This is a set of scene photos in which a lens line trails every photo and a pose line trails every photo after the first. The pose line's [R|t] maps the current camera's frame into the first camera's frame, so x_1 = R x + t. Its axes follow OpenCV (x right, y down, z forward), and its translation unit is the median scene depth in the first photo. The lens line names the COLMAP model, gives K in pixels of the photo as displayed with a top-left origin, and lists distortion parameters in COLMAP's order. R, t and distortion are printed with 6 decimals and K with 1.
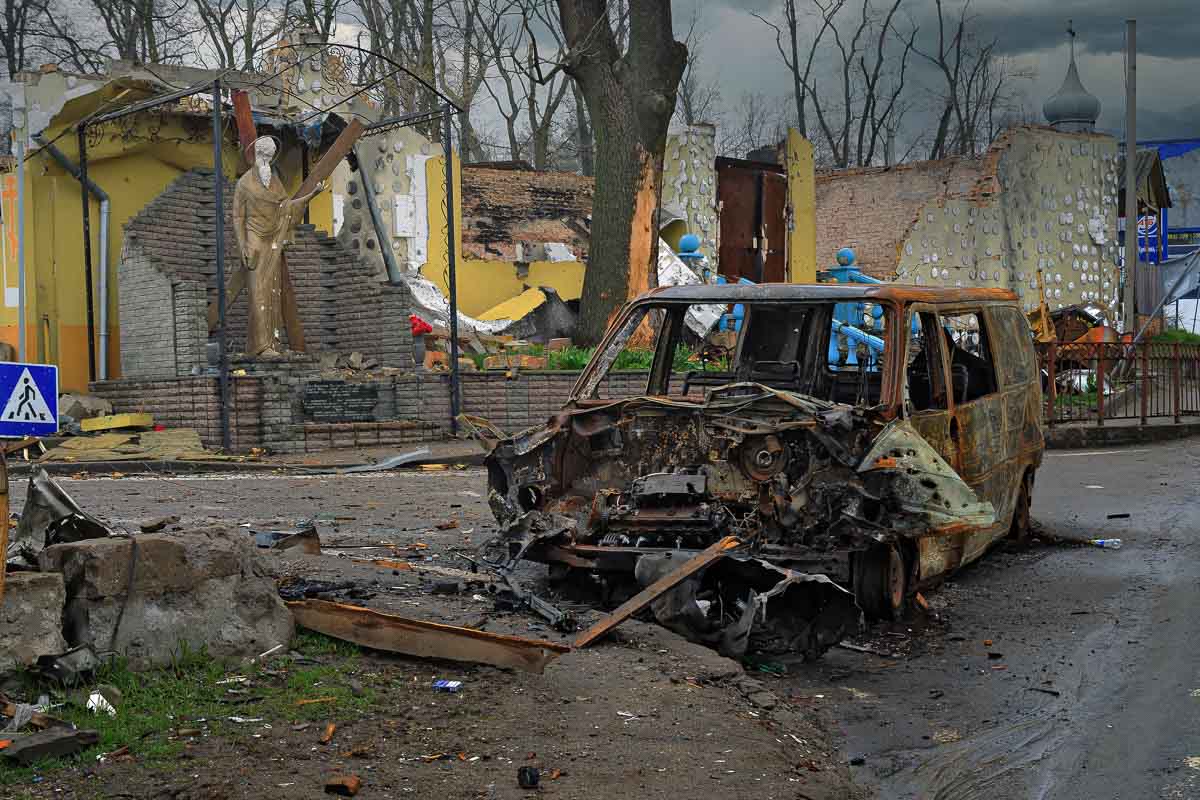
lens RADIAL K [[1417.3, 0, 600.4], [0, 1417.3, 444.6], [0, 0, 1]] dist [-0.007217, -0.002343]
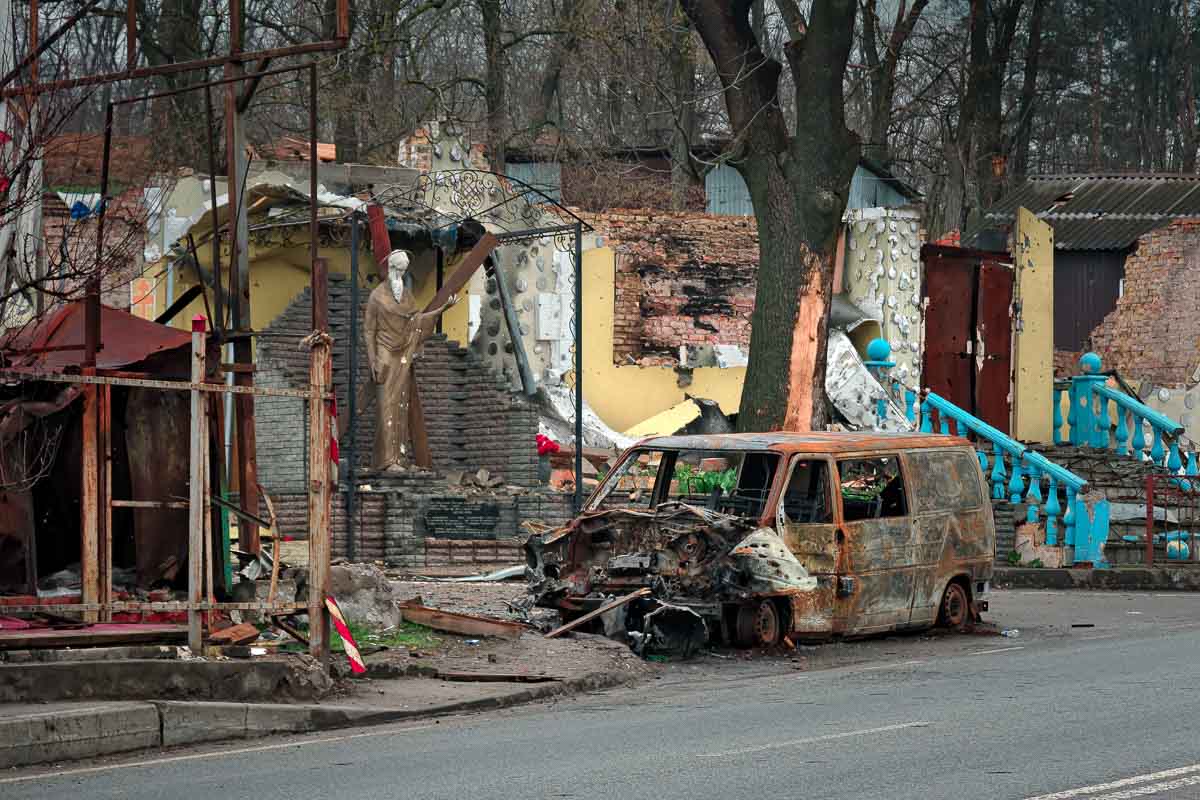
lens RADIAL K [[4690.8, 0, 600.0], [0, 4690.8, 400.0], [0, 0, 1]] dist [0.032440, 0.925096]
pose [[0.982566, 0.021223, -0.184701, 0.503893], [-0.034681, 0.996948, -0.069940, 0.110089], [0.182653, 0.075126, 0.980303, -2.157641]]
